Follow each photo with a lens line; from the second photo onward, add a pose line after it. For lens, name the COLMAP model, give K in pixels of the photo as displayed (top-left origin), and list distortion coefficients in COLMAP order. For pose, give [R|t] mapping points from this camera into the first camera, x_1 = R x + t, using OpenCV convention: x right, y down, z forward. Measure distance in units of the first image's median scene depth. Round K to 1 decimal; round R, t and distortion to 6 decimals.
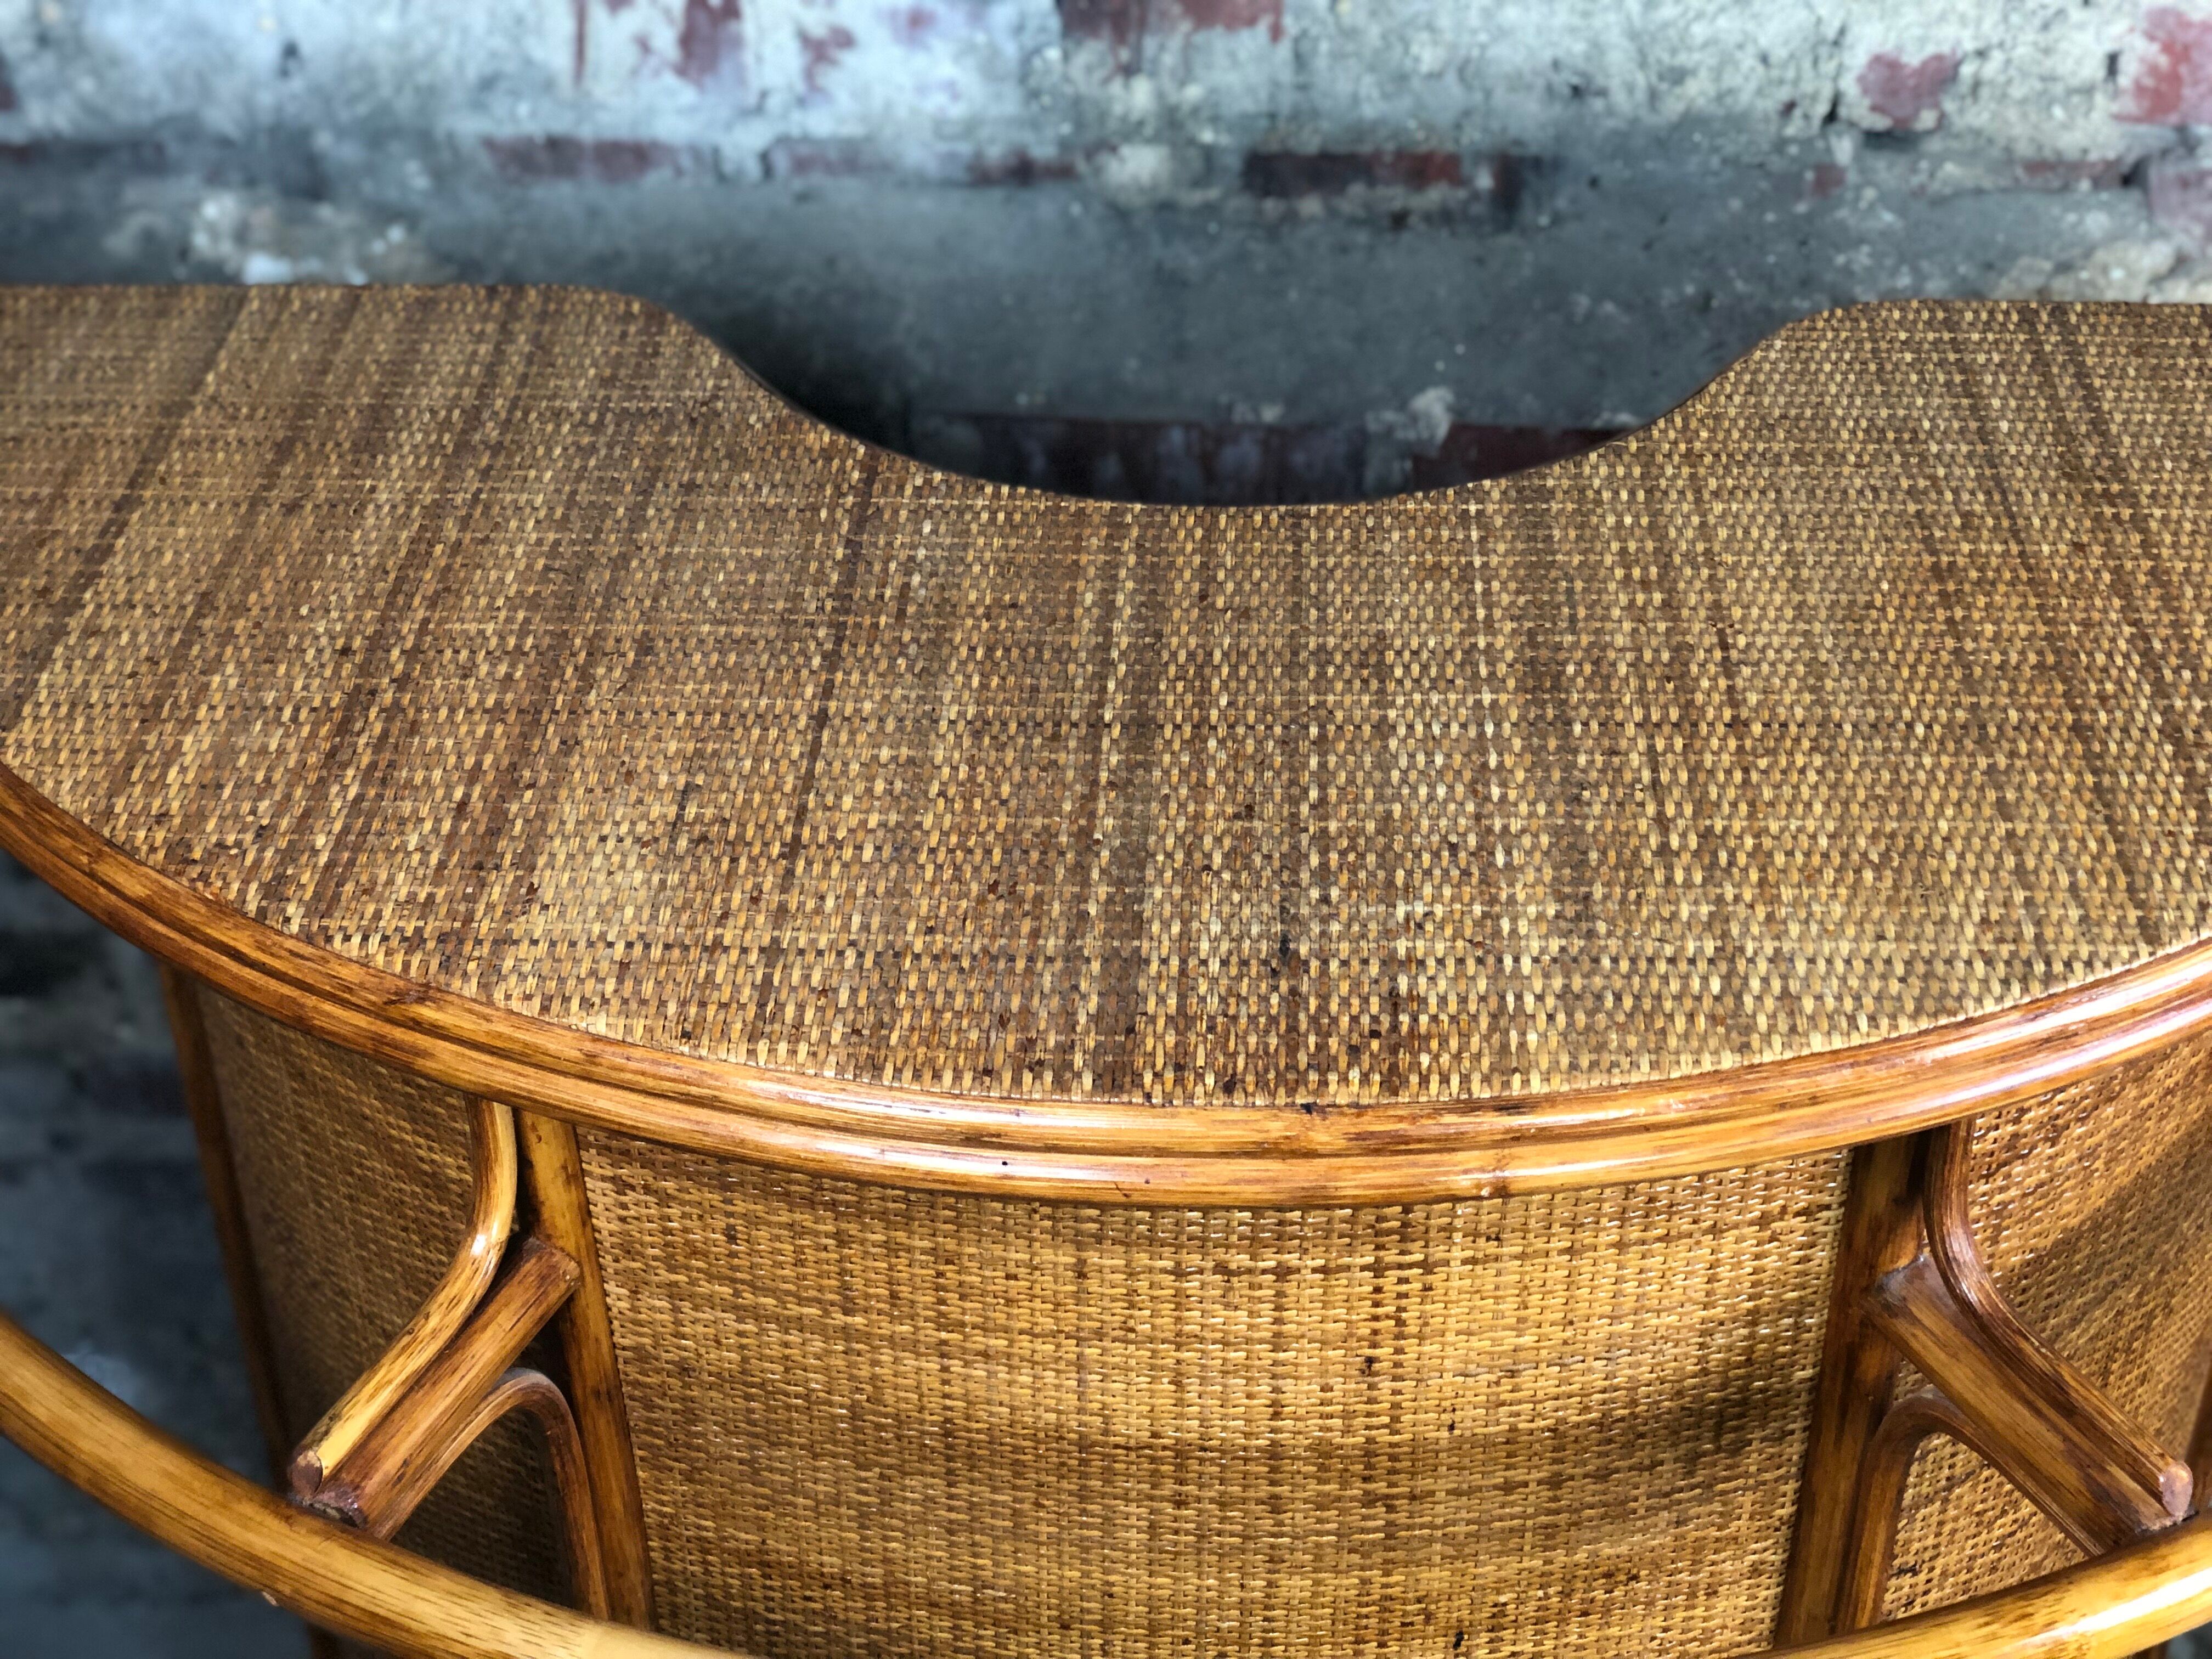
lens RADIAL K [[3264.4, 0, 1101.7], [0, 3264.4, 823.5], [0, 0, 1]] dist [0.198940, -0.843133]
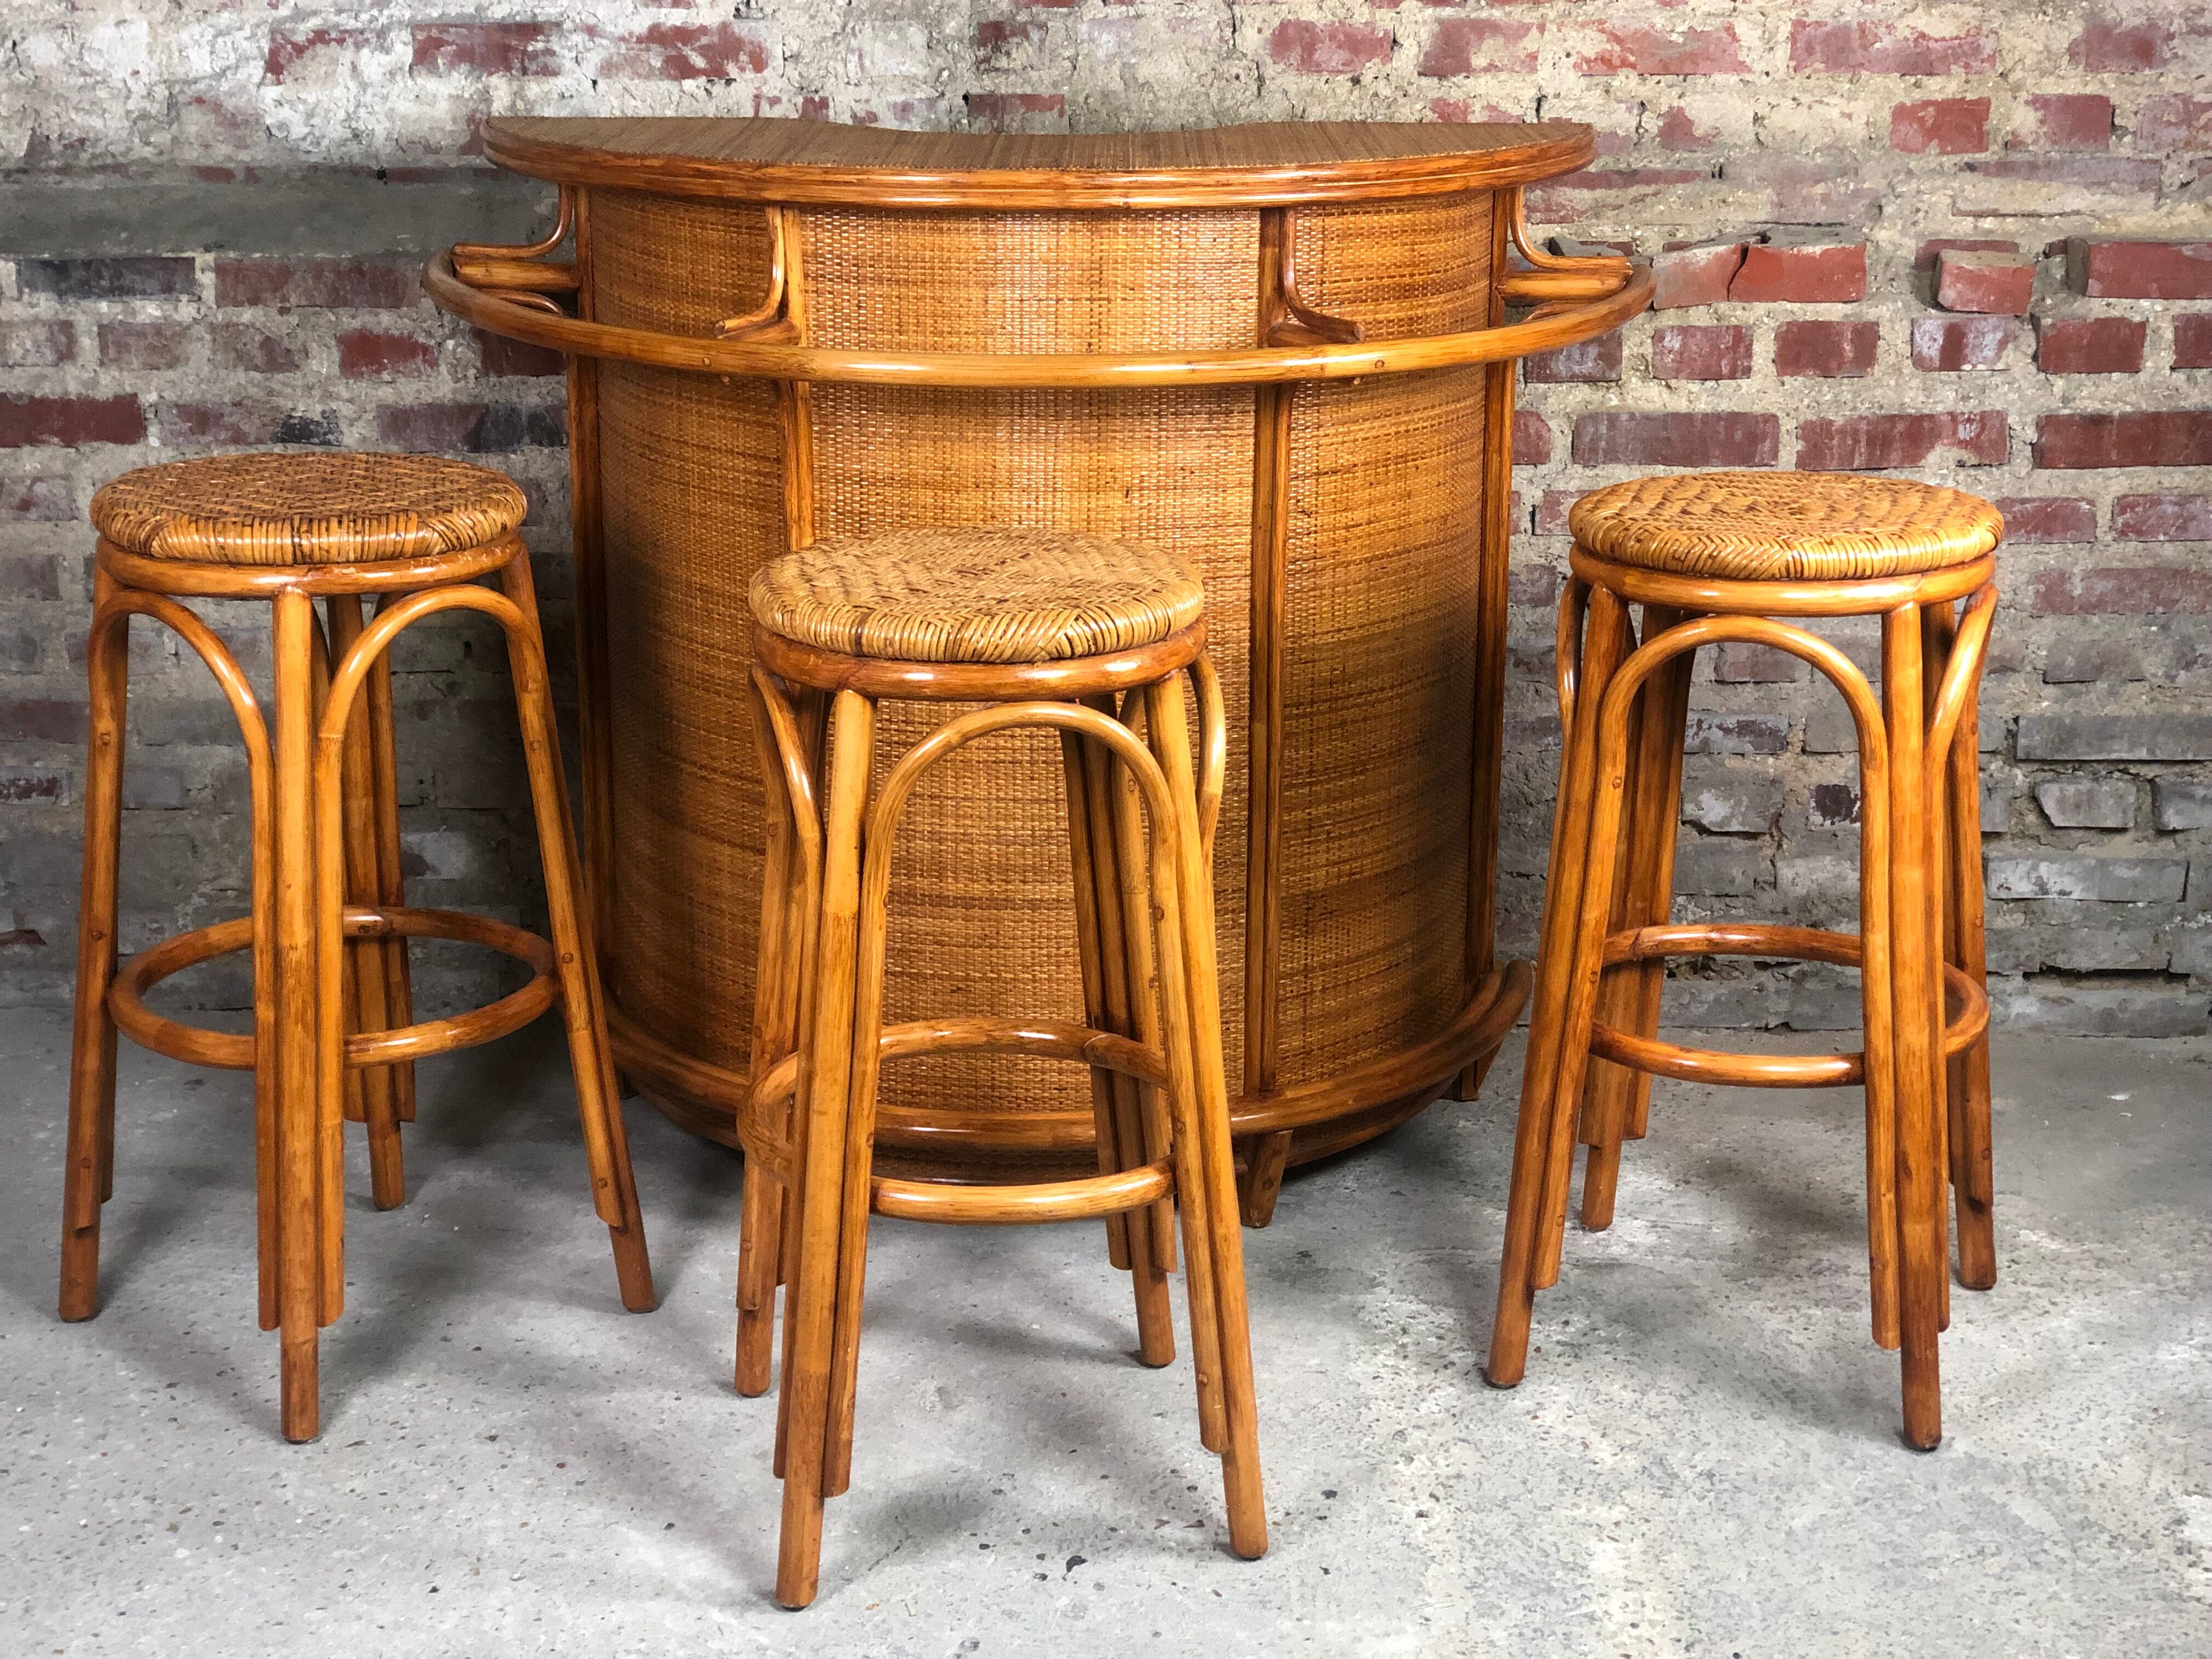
lens RADIAL K [[3256.9, 0, 1083.3], [0, 3256.9, 825.0], [0, 0, 1]] dist [0.026089, 0.510344]
pose [[0.999085, 0.006064, 0.042327, -0.036352], [0.008330, 0.943322, -0.331773, 1.405433], [-0.041940, 0.331822, 0.942409, -1.406070]]
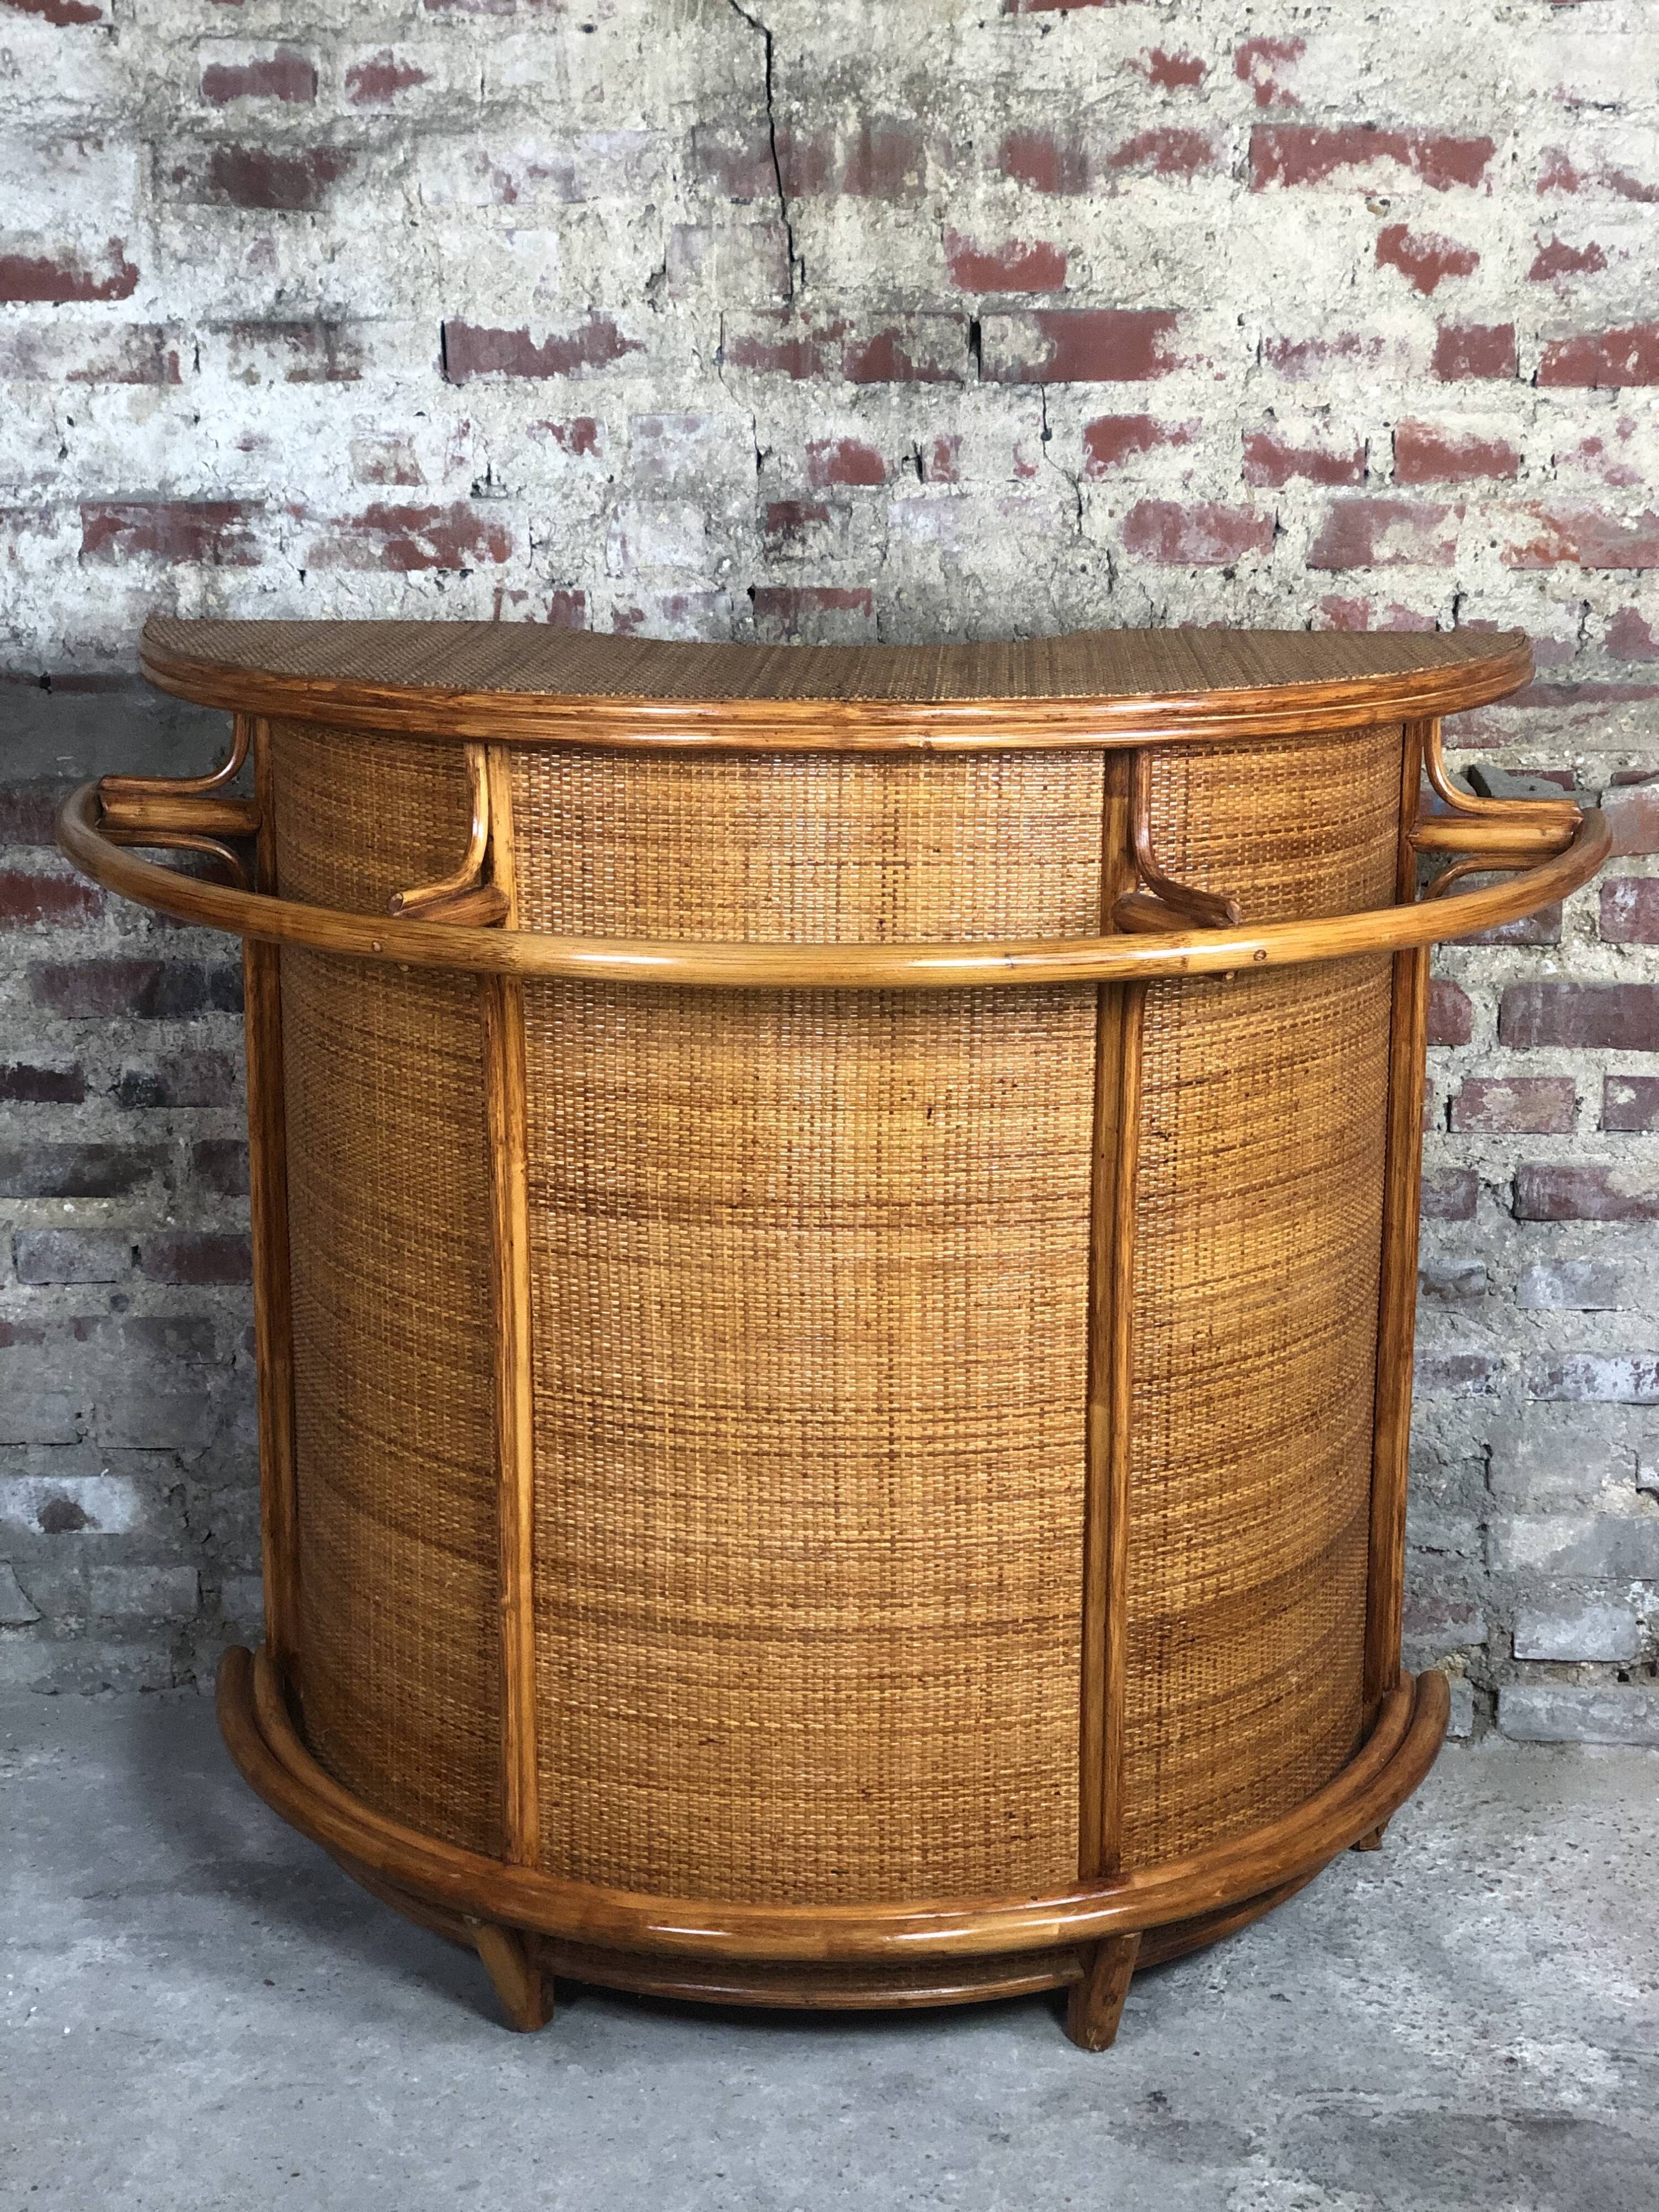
lens RADIAL K [[3256.9, 0, 834.1], [0, 3256.9, 1112.0], [0, 0, 1]] dist [0.026089, 0.510344]
pose [[0.999829, 0.017581, 0.005798, 0.039489], [-0.014091, 0.925848, -0.377633, 1.037558], [-0.012007, 0.377486, 0.925937, -0.879652]]
